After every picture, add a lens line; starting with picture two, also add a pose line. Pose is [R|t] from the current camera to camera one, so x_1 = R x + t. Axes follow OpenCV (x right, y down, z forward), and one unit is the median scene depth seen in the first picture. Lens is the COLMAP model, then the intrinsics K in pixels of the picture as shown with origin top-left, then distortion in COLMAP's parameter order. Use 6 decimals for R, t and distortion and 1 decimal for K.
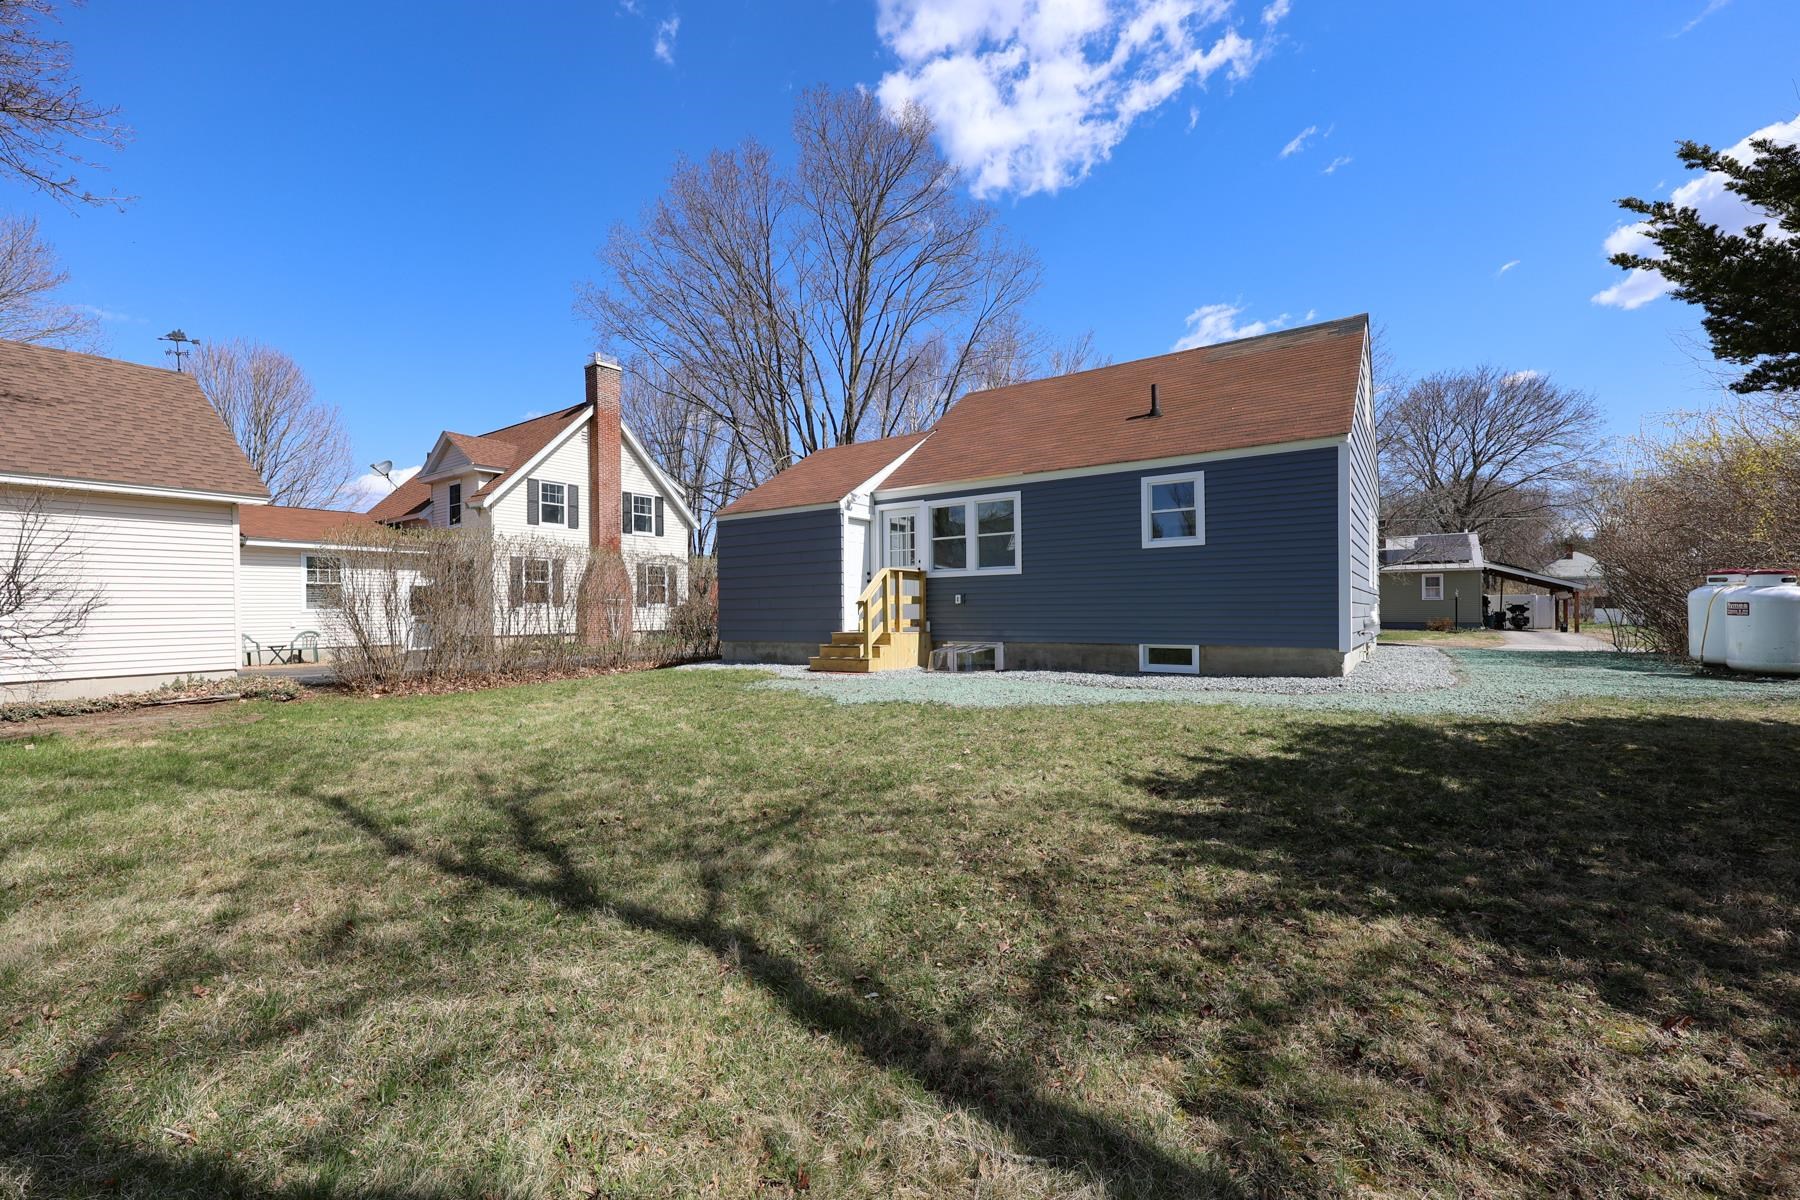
lens RADIAL K [[733.2, 0, 900.0], [0, 733.2, 600.0], [0, 0, 1]] dist [0.000669, 0.000191]
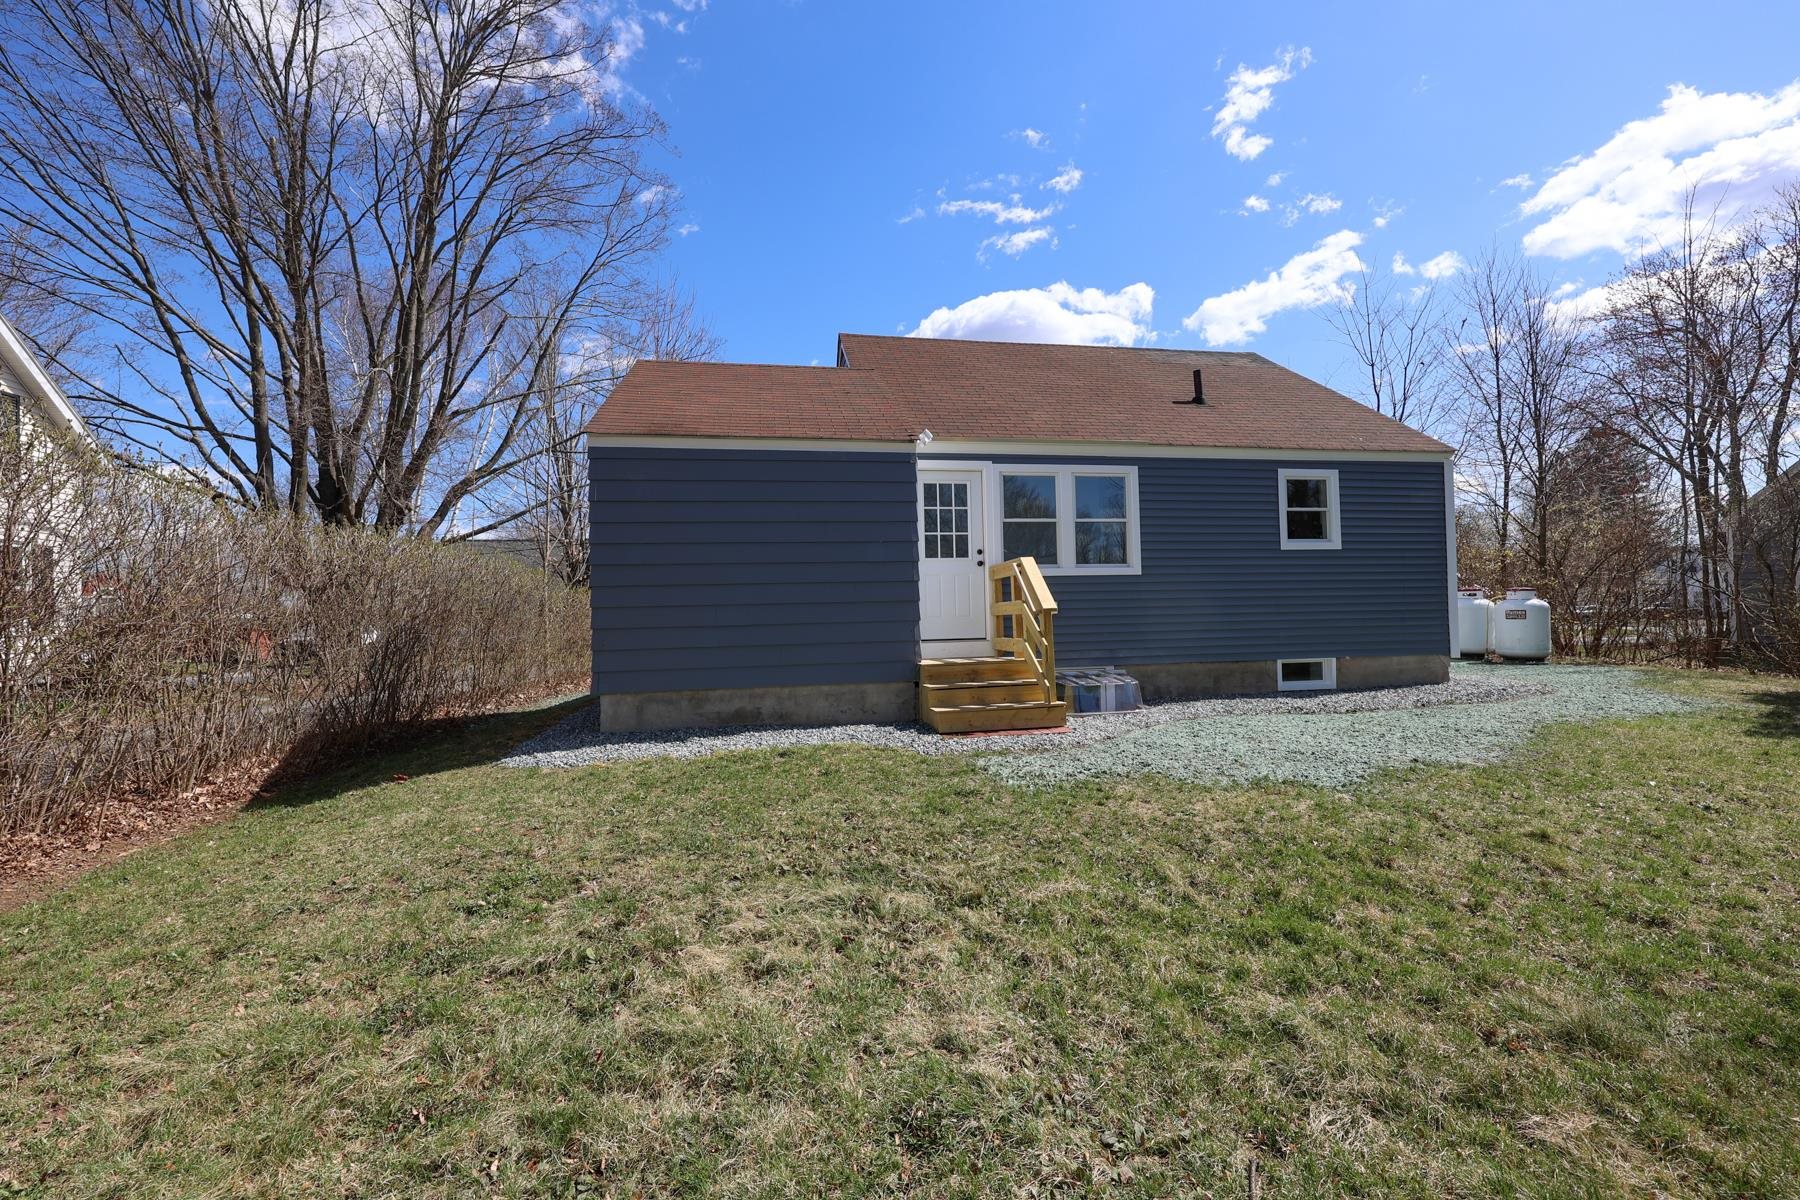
lens RADIAL K [[733.2, 0, 900.0], [0, 733.2, 600.0], [0, 0, 1]] dist [0.000669, 0.000191]
pose [[0.713951, 0.011085, 0.700108, -0.560402], [0.002396, 0.999830, -0.018274, 0.004143], [-0.700191, 0.014724, 0.713803, 0.647289]]
